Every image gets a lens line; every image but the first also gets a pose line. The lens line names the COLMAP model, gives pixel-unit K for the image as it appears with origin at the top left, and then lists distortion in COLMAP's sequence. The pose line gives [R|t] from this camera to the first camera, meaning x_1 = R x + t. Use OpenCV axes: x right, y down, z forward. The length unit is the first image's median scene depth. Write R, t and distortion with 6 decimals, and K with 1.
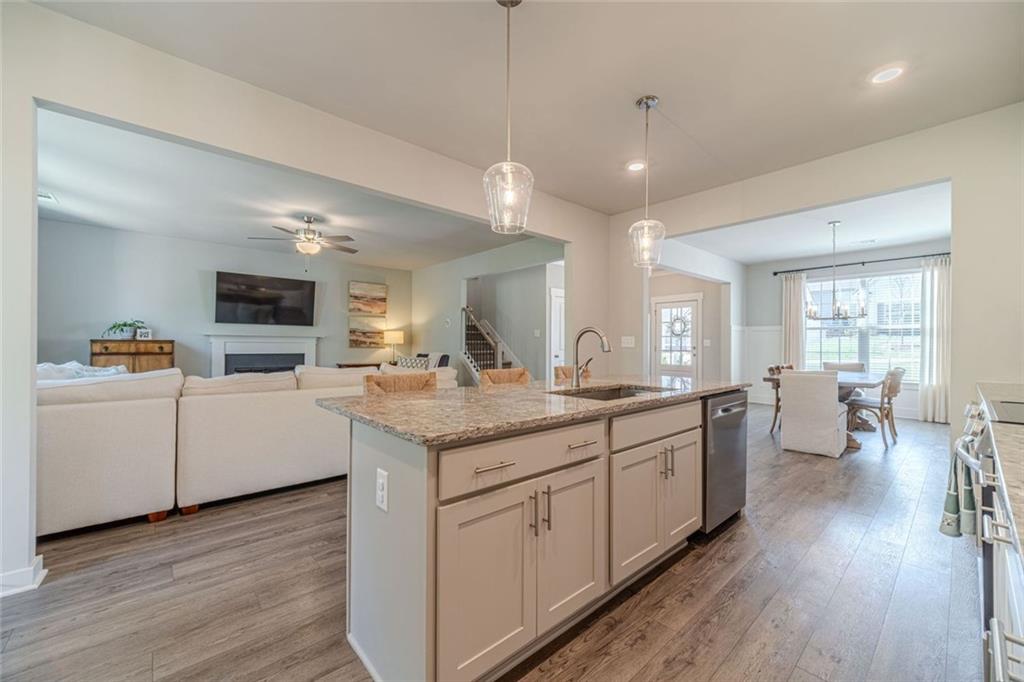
lens RADIAL K [[403.5, 0, 510.2], [0, 403.5, 342.3], [0, 0, 1]] dist [0.009284, -0.002420]
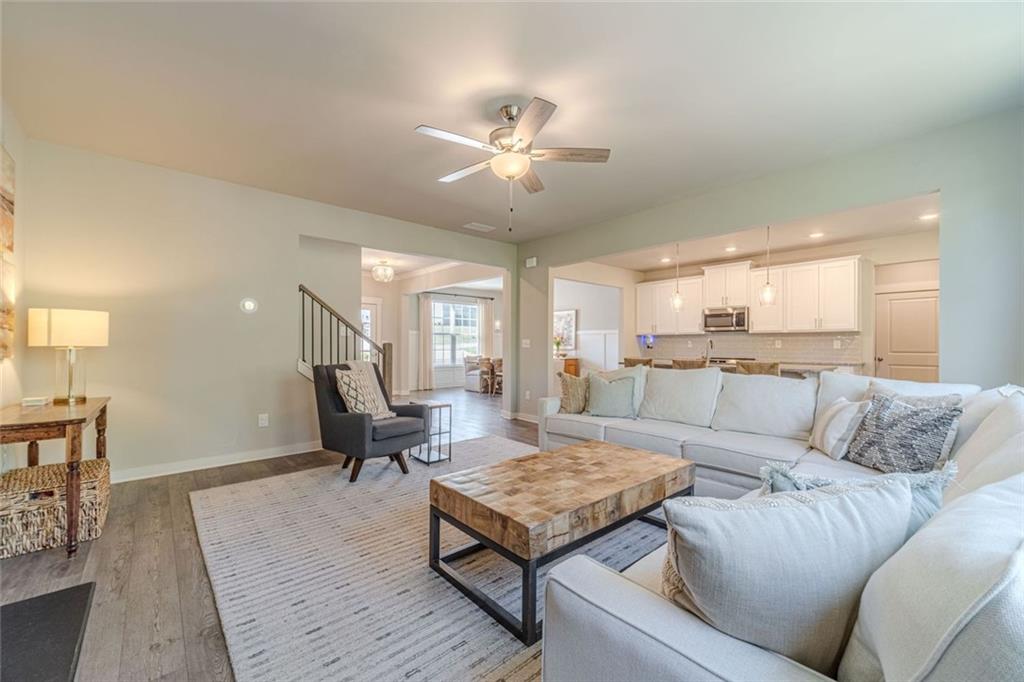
lens RADIAL K [[403.5, 0, 520.6], [0, 403.5, 345.4], [0, 0, 1]] dist [0.009284, -0.002420]
pose [[-0.002932, -0.005187, 0.999982, -0.864578], [-0.006172, 0.999968, 0.005169, -0.001717], [-0.999977, -0.006157, -0.002964, 0.832439]]
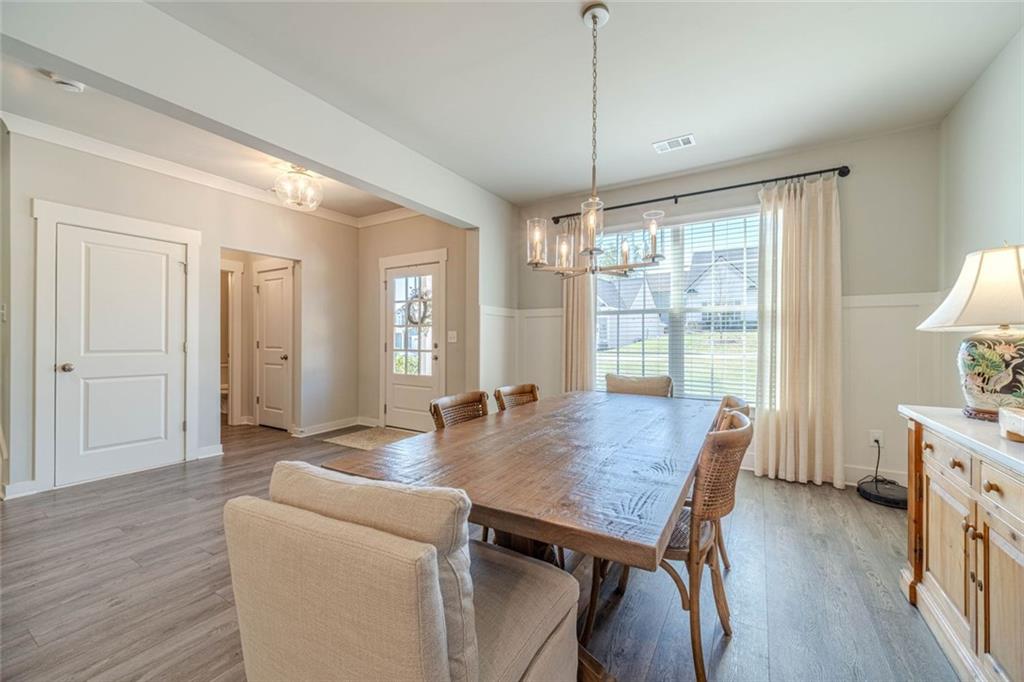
lens RADIAL K [[403.5, 0, 509.6], [0, 403.5, 340.2], [0, 0, 1]] dist [0.009284, -0.002420]
pose [[0.958354, -0.000531, 0.285583, 0.535761], [-0.000907, 0.999988, 0.004906, 0.004271], [-0.285582, -0.004961, 0.958341, 0.576784]]
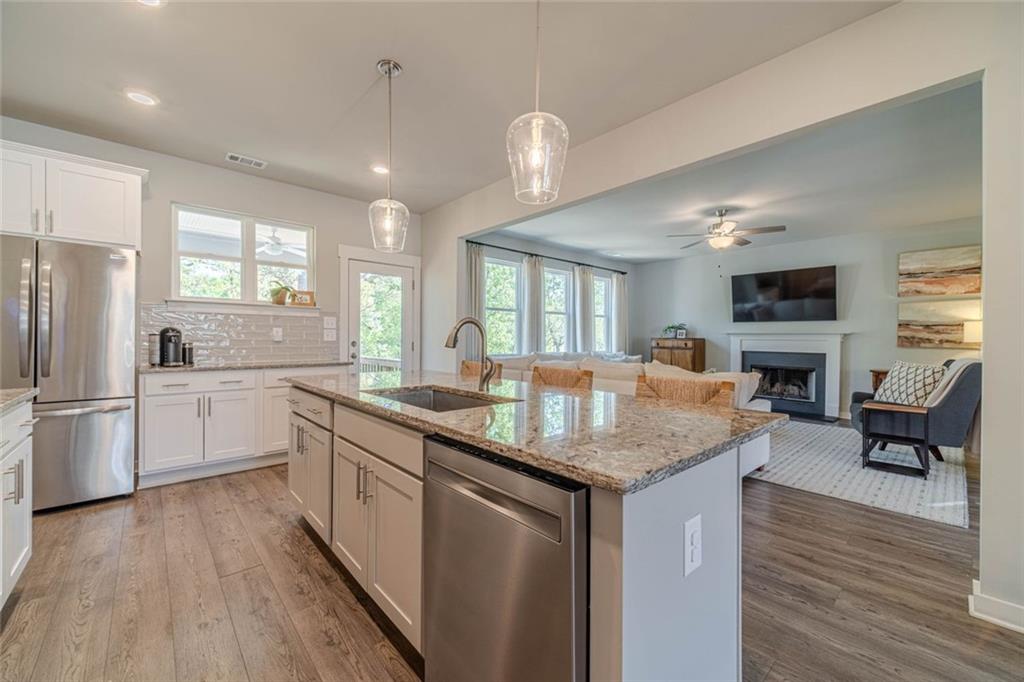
lens RADIAL K [[403.5, 0, 516.5], [0, 403.5, 338.8], [0, 0, 1]] dist [0.009284, -0.002420]
pose [[0.009132, -0.004395, -0.999949, 0.392739], [-0.003310, 0.999985, -0.004426, 0.003994], [0.999953, 0.003350, 0.009118, 0.423333]]
